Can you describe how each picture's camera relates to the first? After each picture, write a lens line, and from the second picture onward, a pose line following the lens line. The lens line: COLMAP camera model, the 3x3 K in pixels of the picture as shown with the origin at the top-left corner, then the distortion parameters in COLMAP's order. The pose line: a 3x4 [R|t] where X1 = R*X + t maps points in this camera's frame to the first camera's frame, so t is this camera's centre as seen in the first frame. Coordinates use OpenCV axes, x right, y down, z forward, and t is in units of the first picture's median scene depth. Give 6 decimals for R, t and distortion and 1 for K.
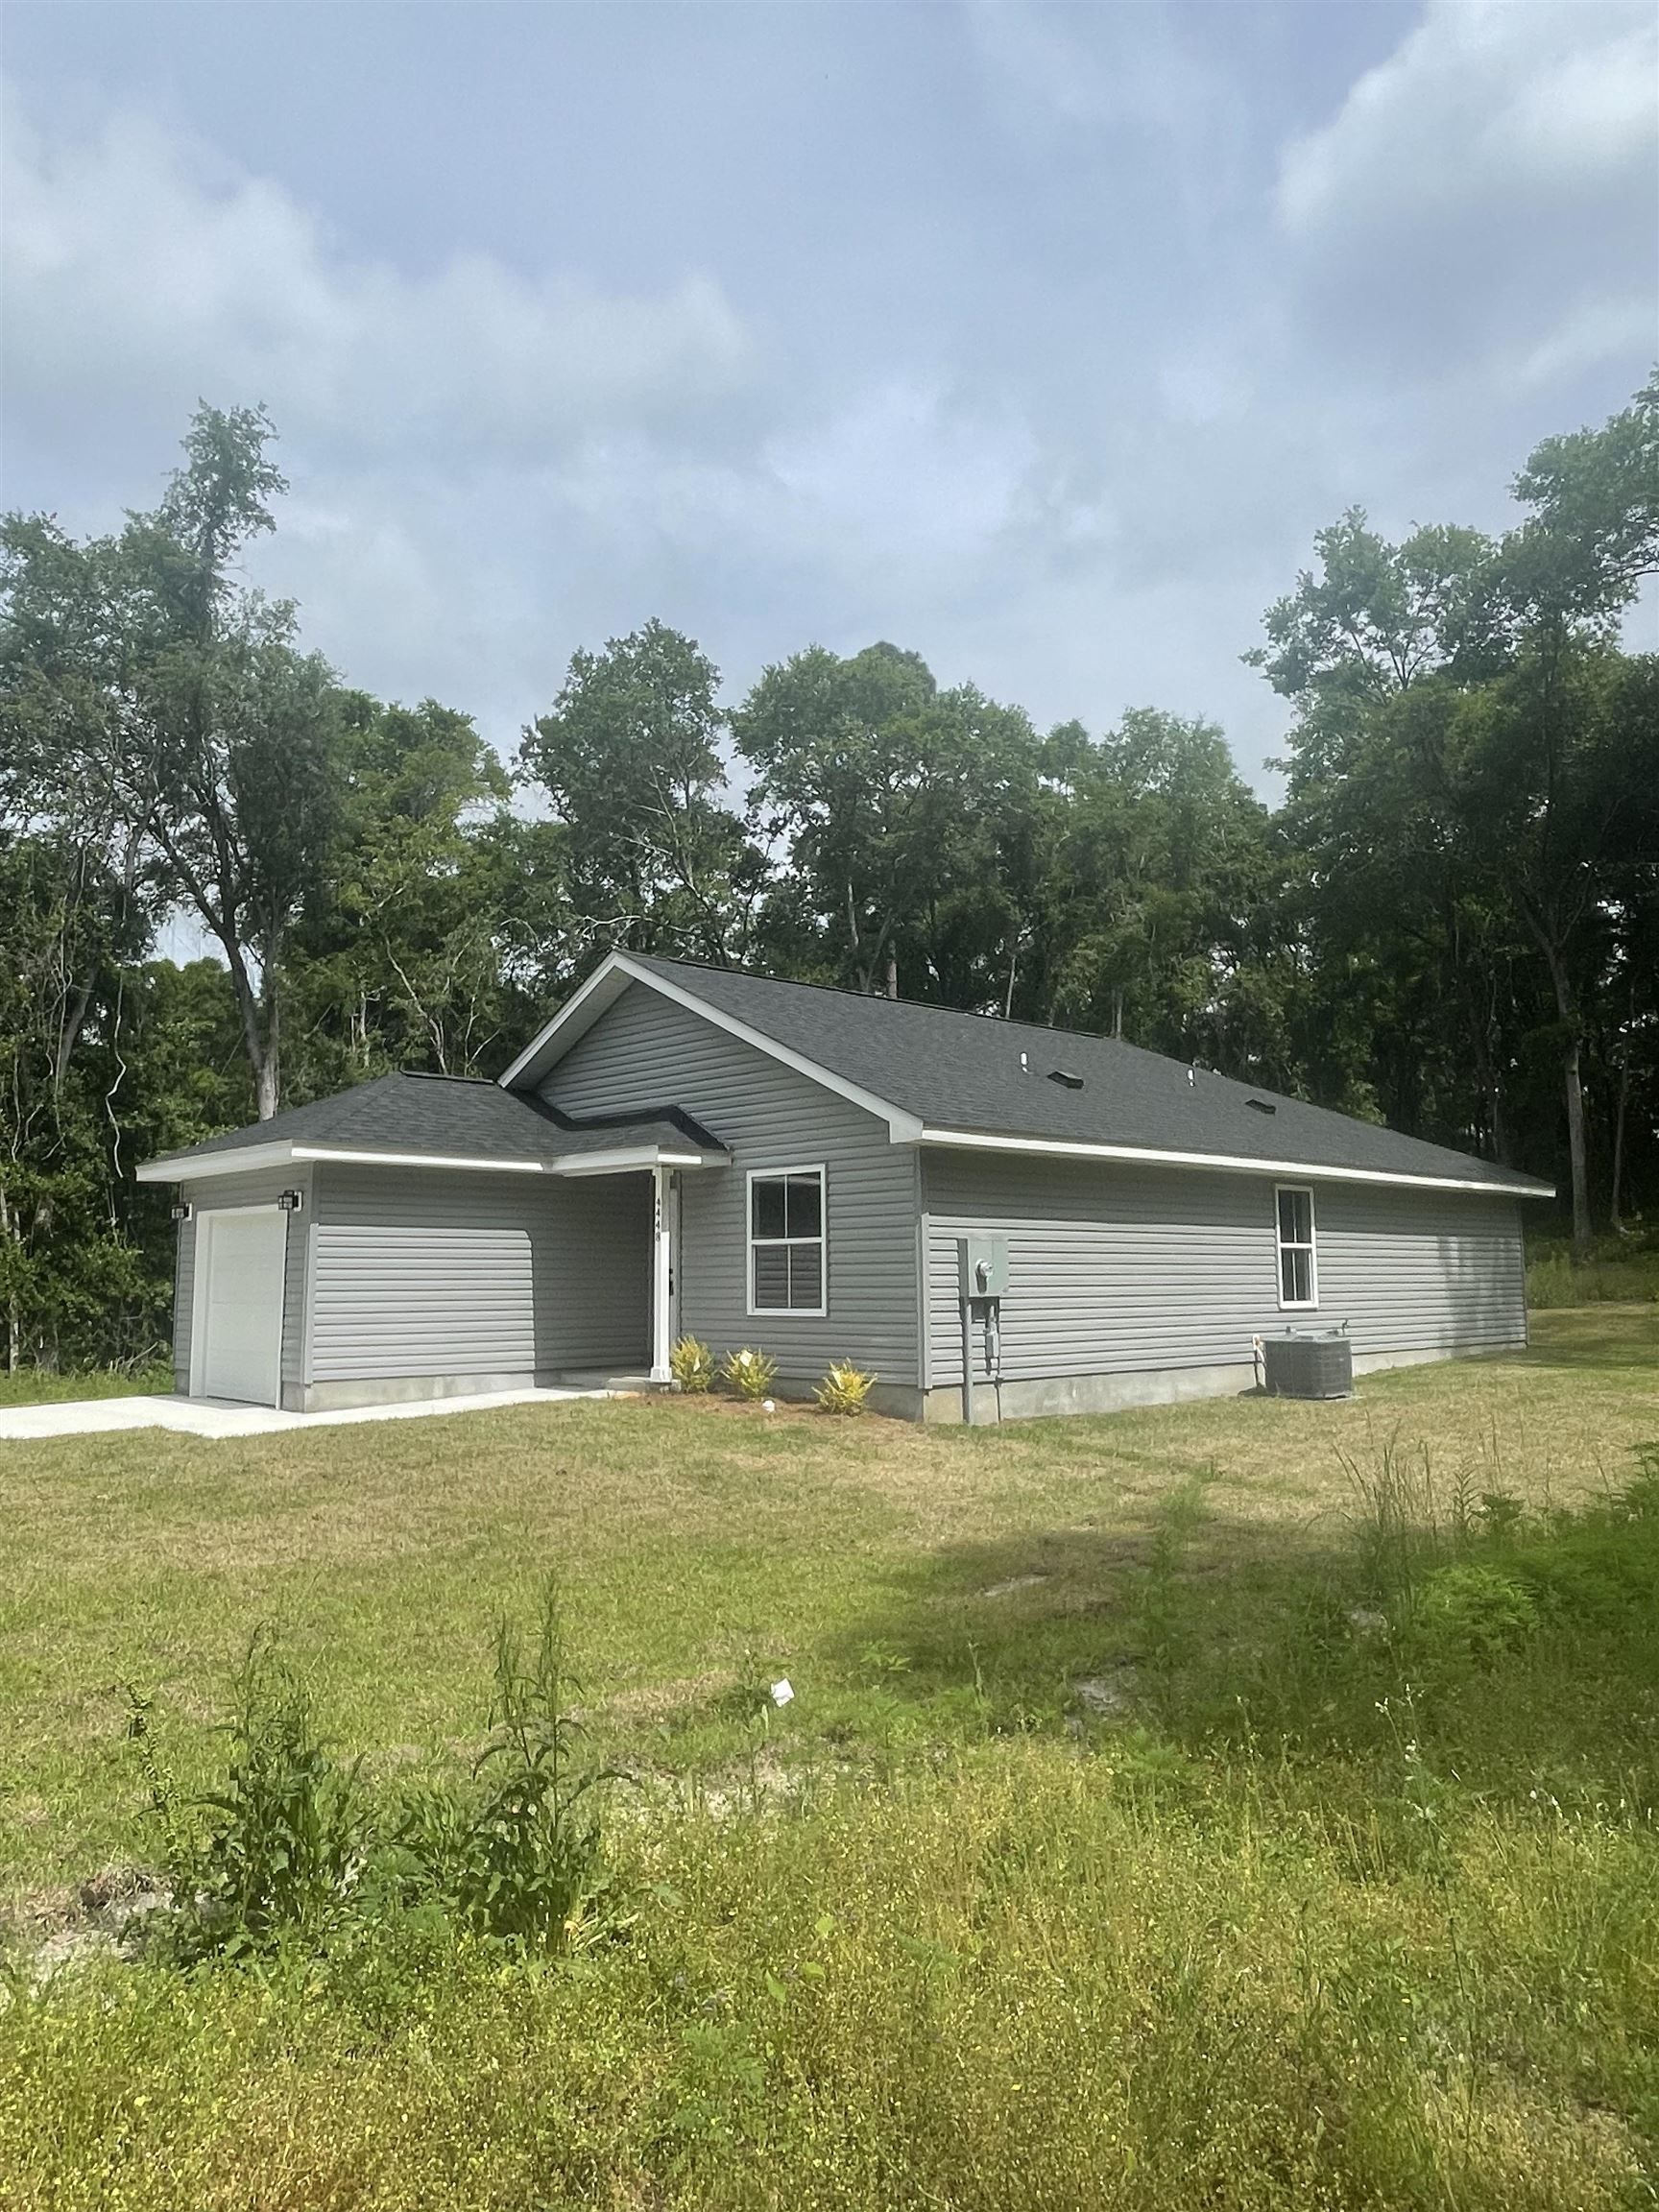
lens RADIAL K [[1537.3, 0, 829.5], [0, 1537.3, 1106.0], [0, 0, 1]] dist [0.001351, 0.000055]
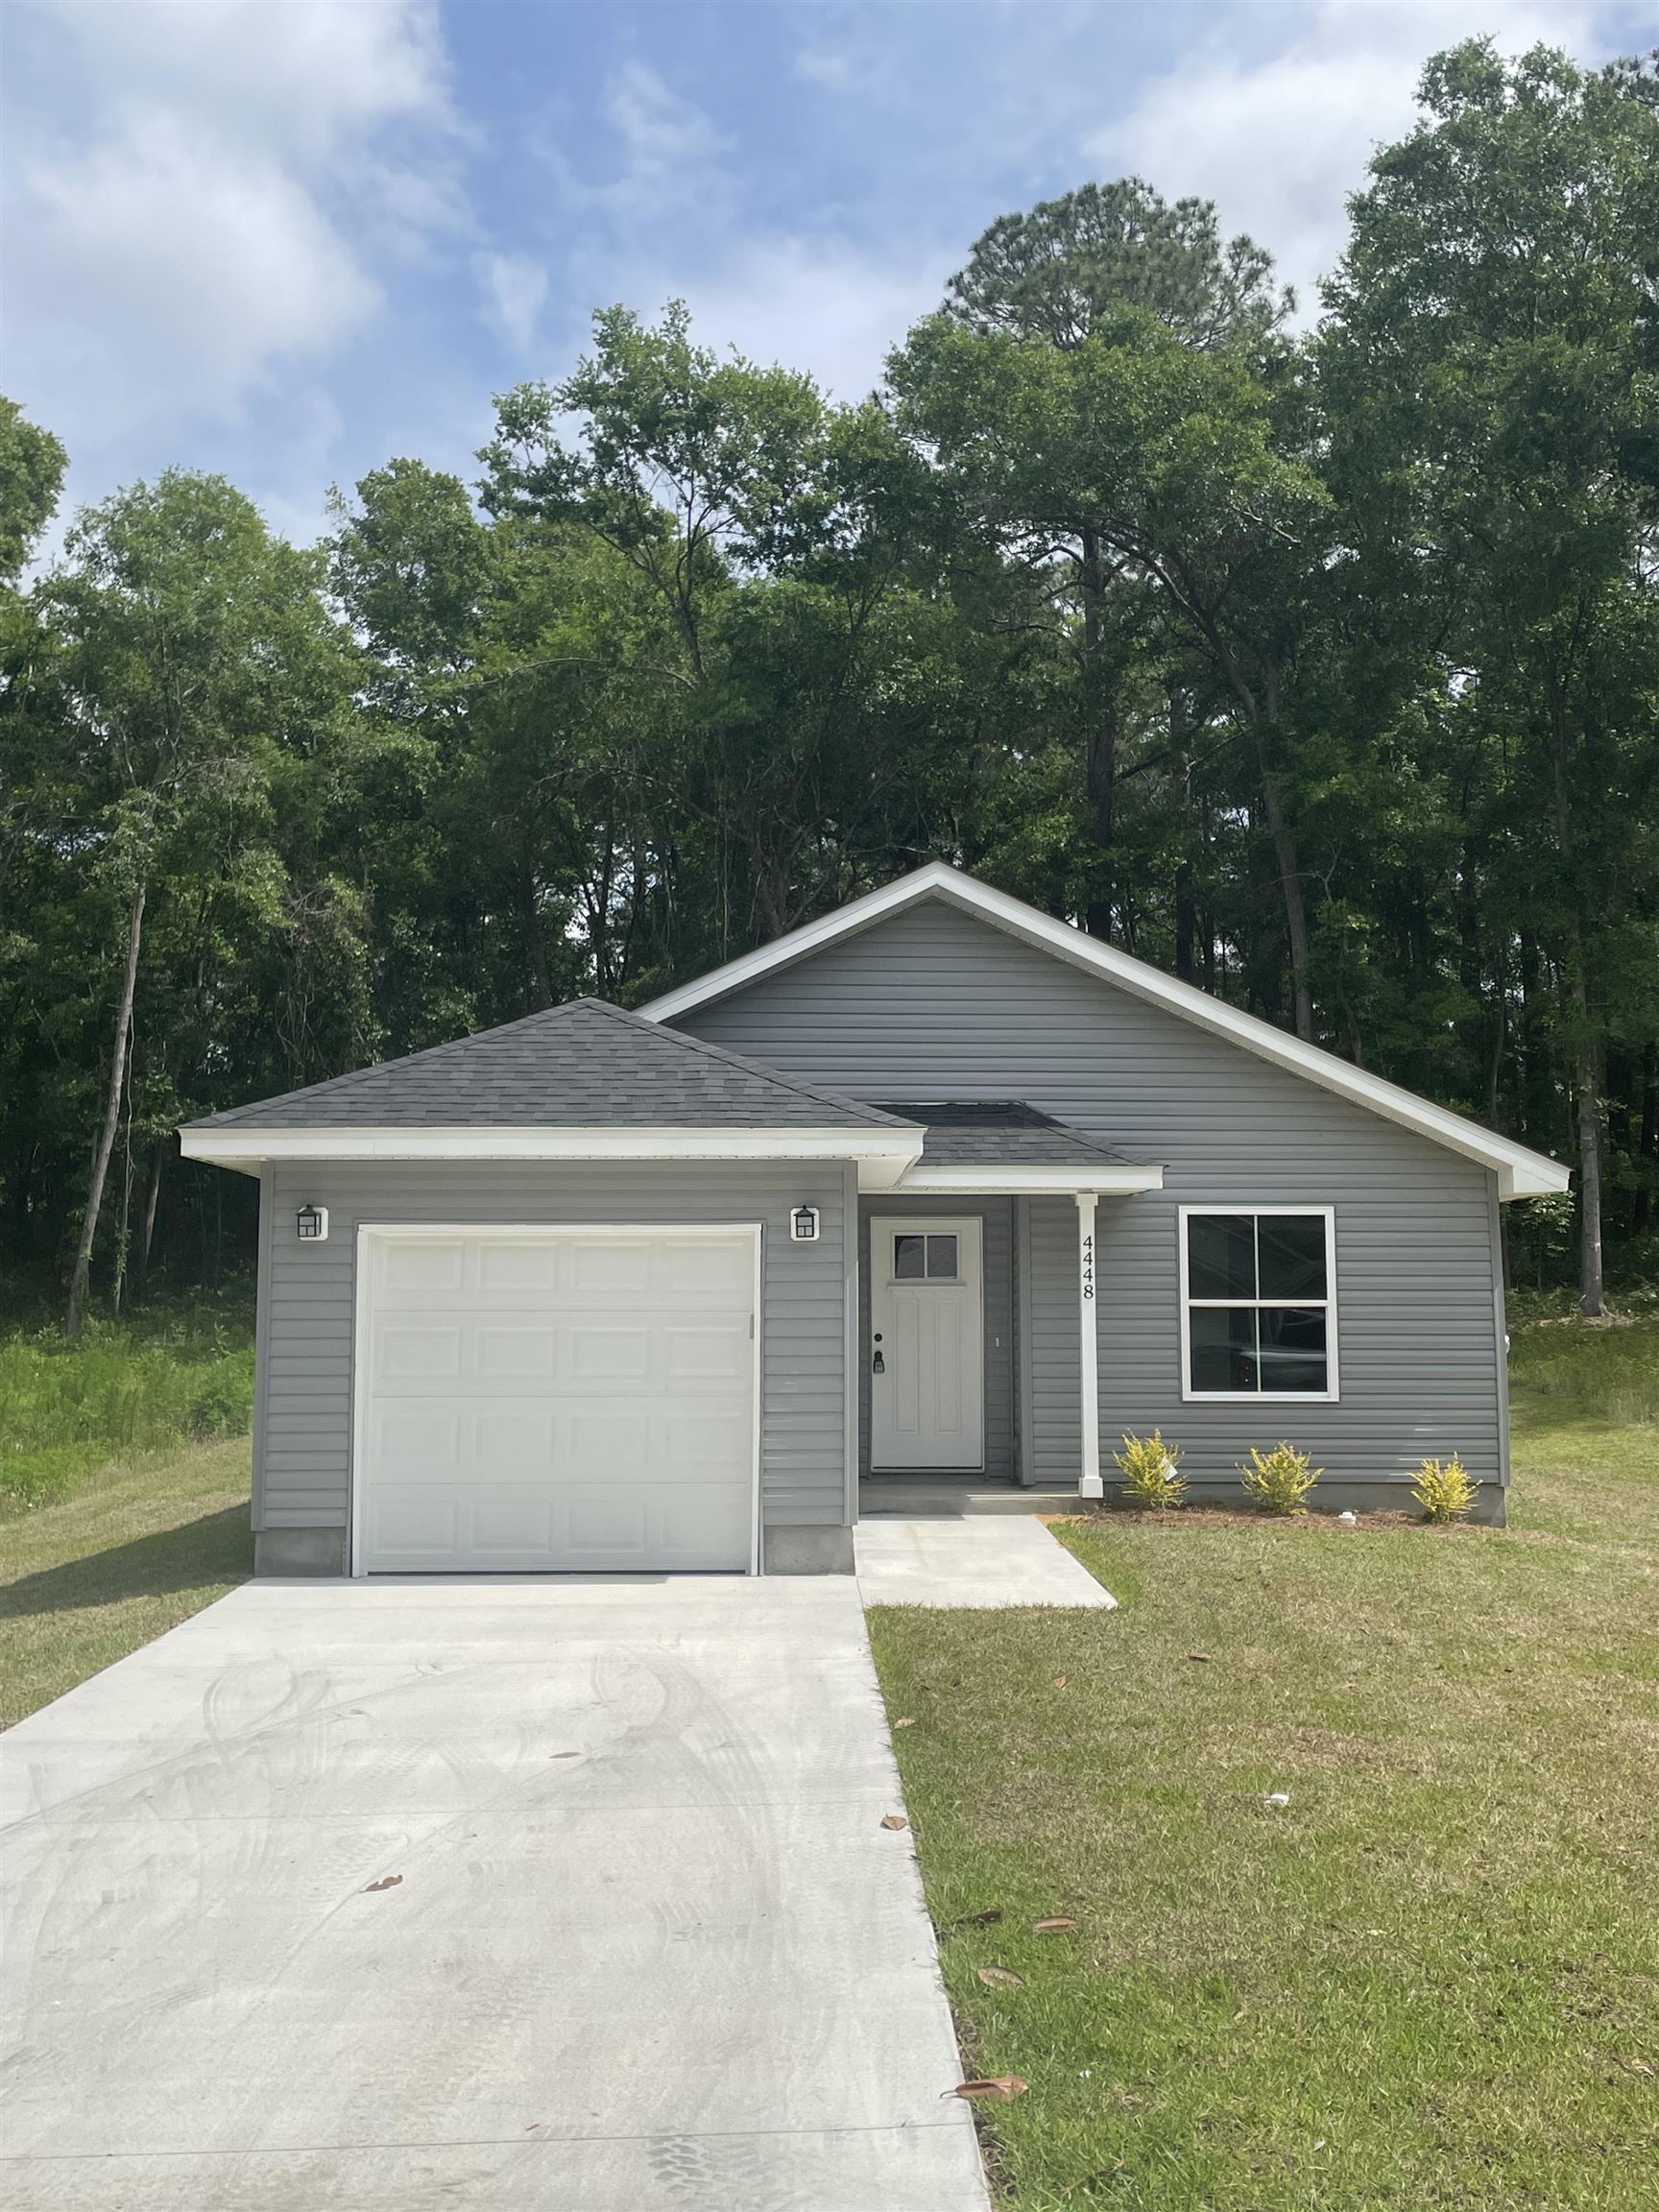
lens RADIAL K [[2296.1, 0, 829.5], [0, 2296.1, 1106.0], [0, 0, 1]] dist [0.000209, -0.000034]
pose [[0.695096, 0.073730, 0.715126, -0.965778], [-0.091034, 0.995747, -0.014177, 0.025916], [-0.713130, -0.055246, 0.698852, 0.354977]]
